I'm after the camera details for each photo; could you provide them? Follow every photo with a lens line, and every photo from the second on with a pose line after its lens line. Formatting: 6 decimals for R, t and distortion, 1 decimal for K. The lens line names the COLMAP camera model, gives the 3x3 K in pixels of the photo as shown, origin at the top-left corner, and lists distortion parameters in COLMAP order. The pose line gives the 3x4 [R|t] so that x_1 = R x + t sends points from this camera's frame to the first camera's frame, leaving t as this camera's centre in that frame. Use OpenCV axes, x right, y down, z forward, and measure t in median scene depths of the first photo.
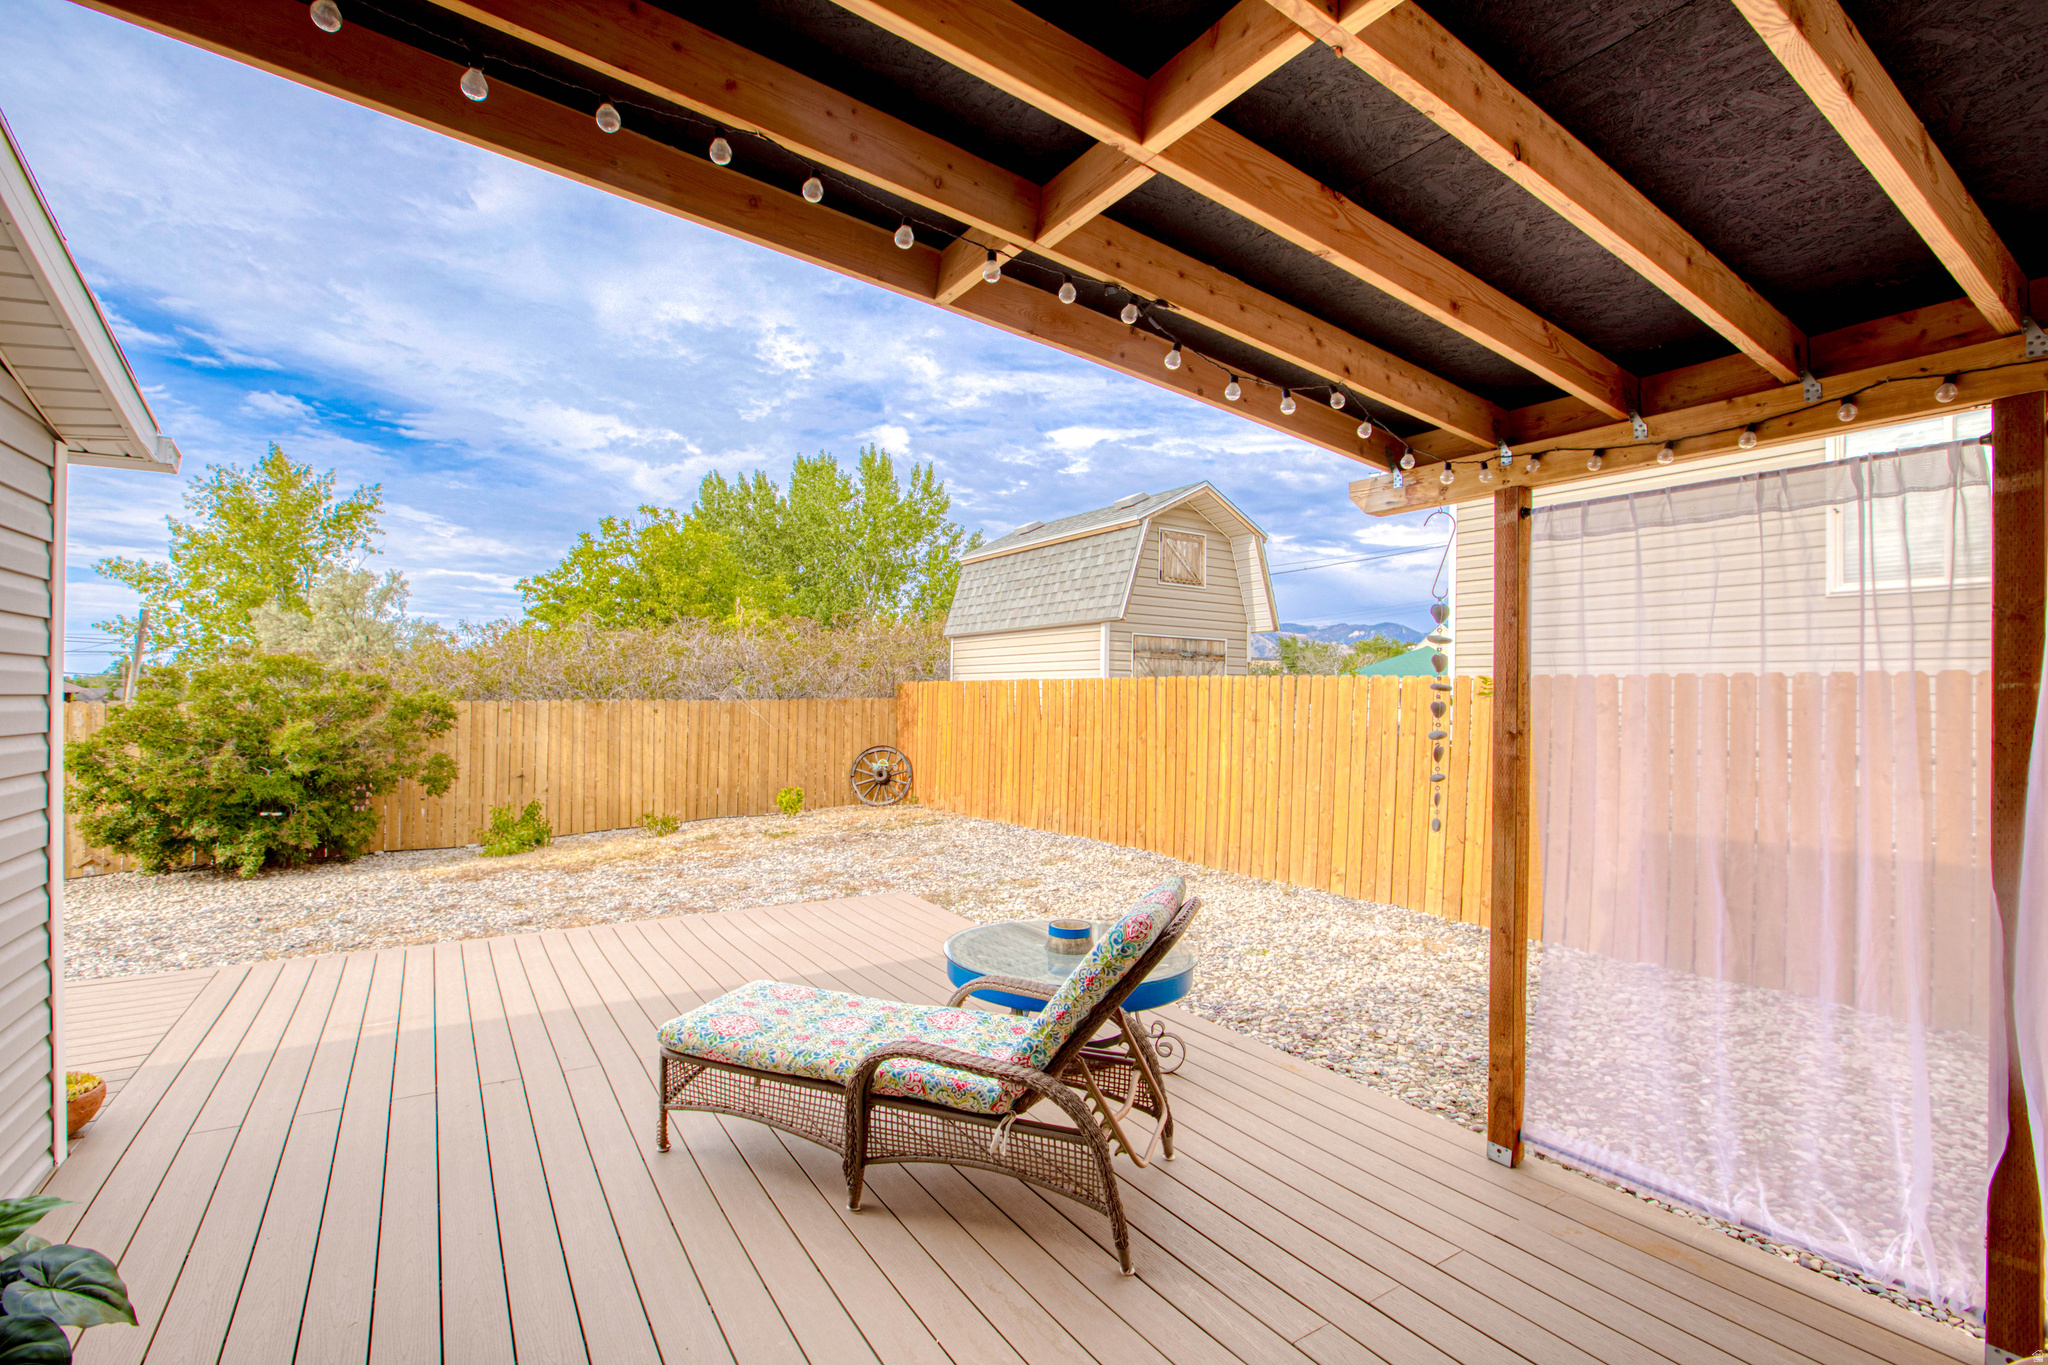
lens RADIAL K [[951.2, 0, 1017.3], [0, 951.2, 692.9], [0, 0, 1]] dist [-0.053025, 0.017144]
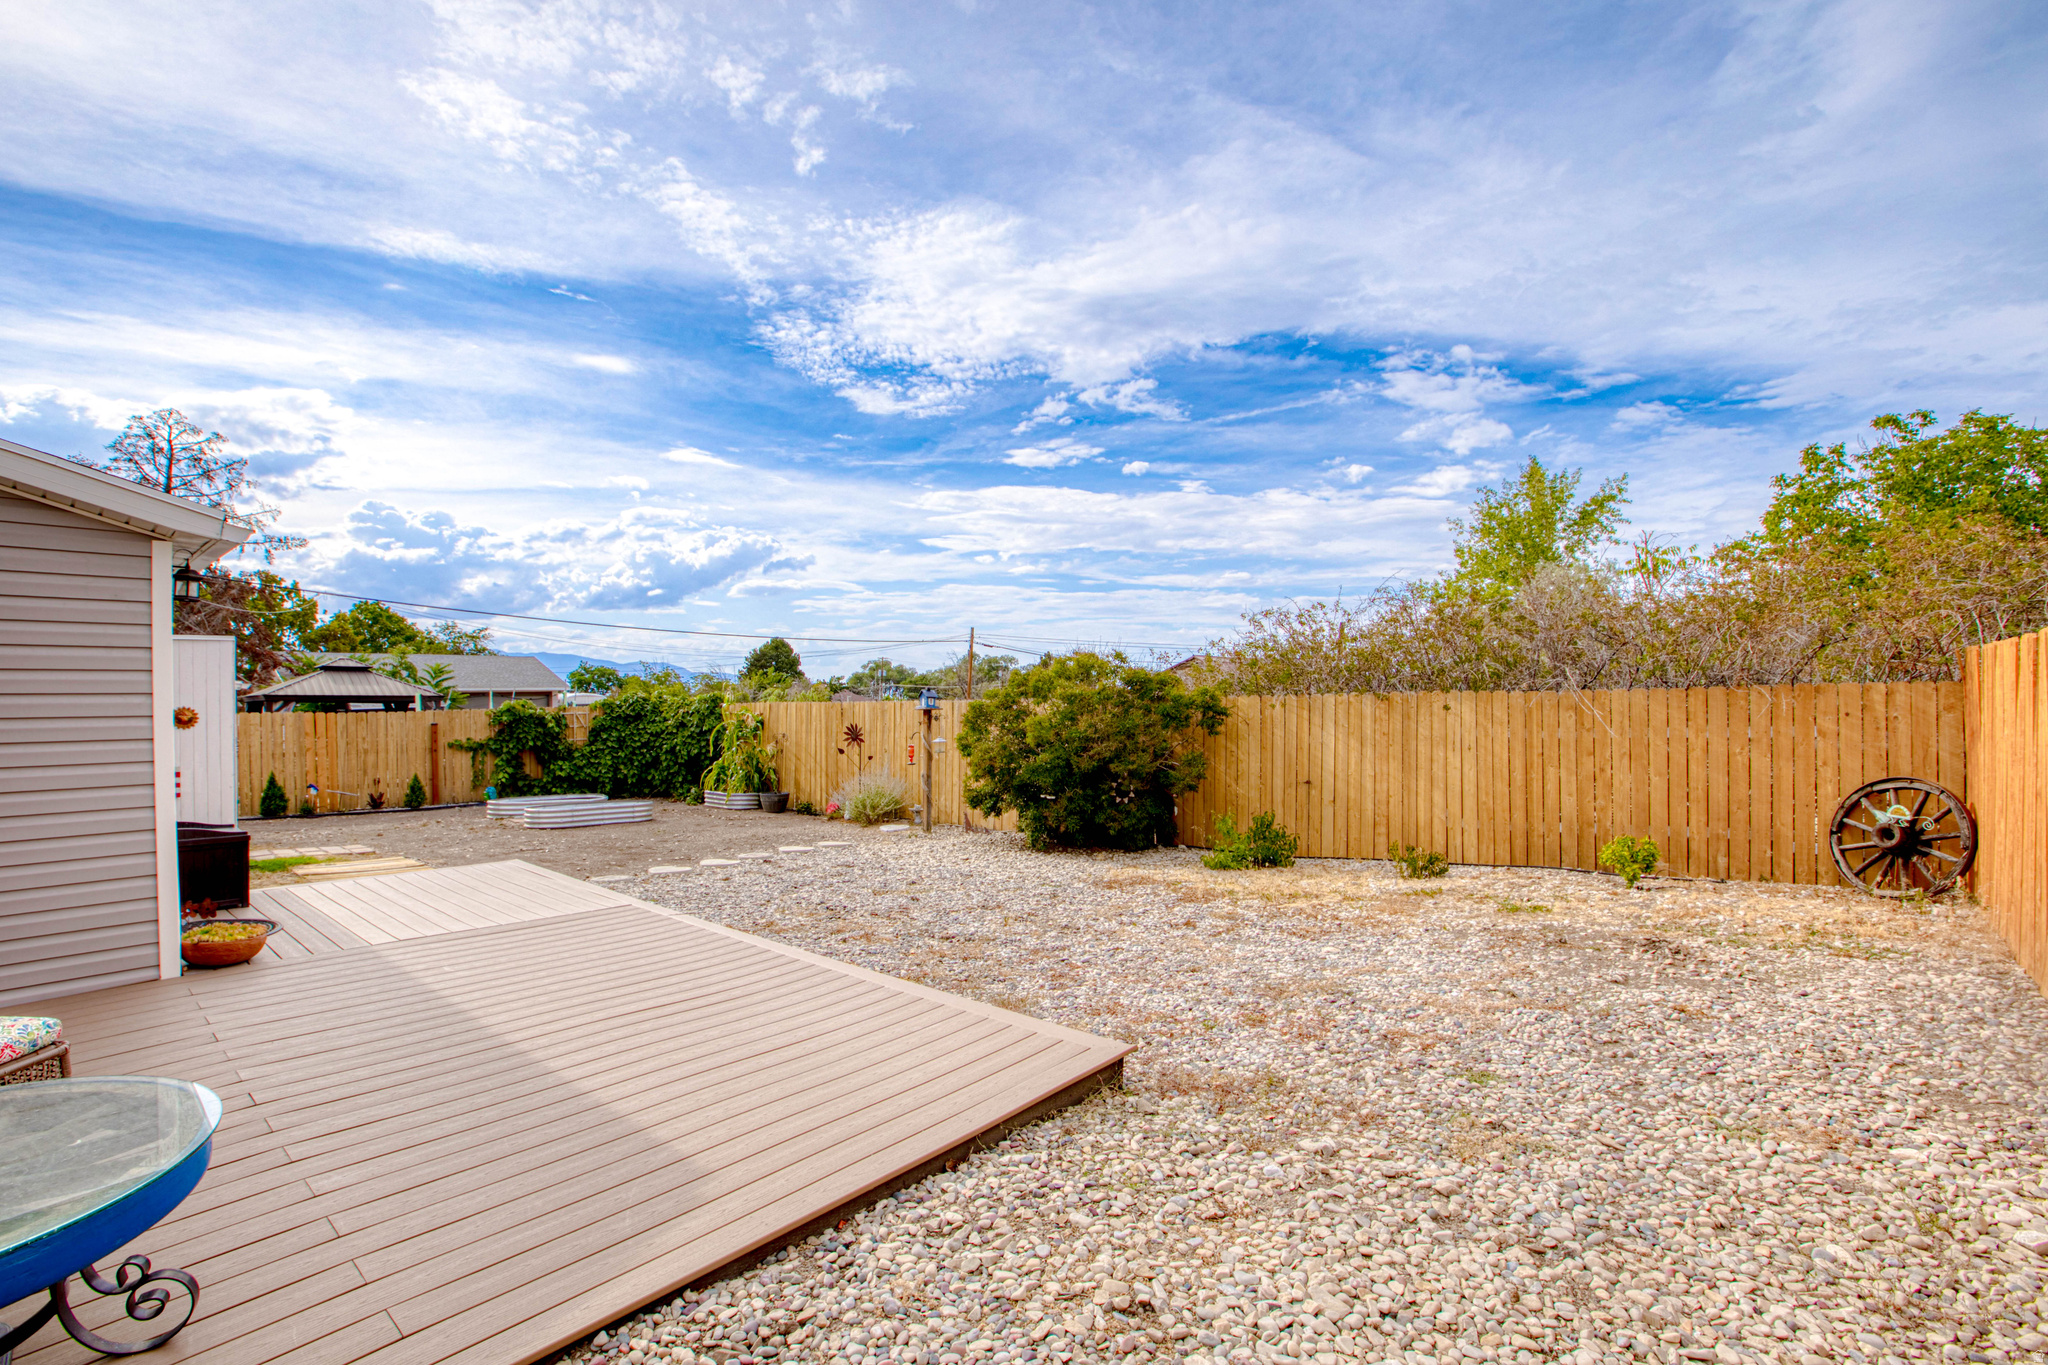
lens RADIAL K [[951.2, 0, 981.0], [0, 951.2, 696.8], [0, 0, 1]] dist [-0.053025, 0.017144]
pose [[0.263292, -0.009322, -0.964671, 0.210193], [0.014616, 0.999877, -0.005673, 0.009348], [0.964606, -0.012606, 0.263396, 0.433536]]
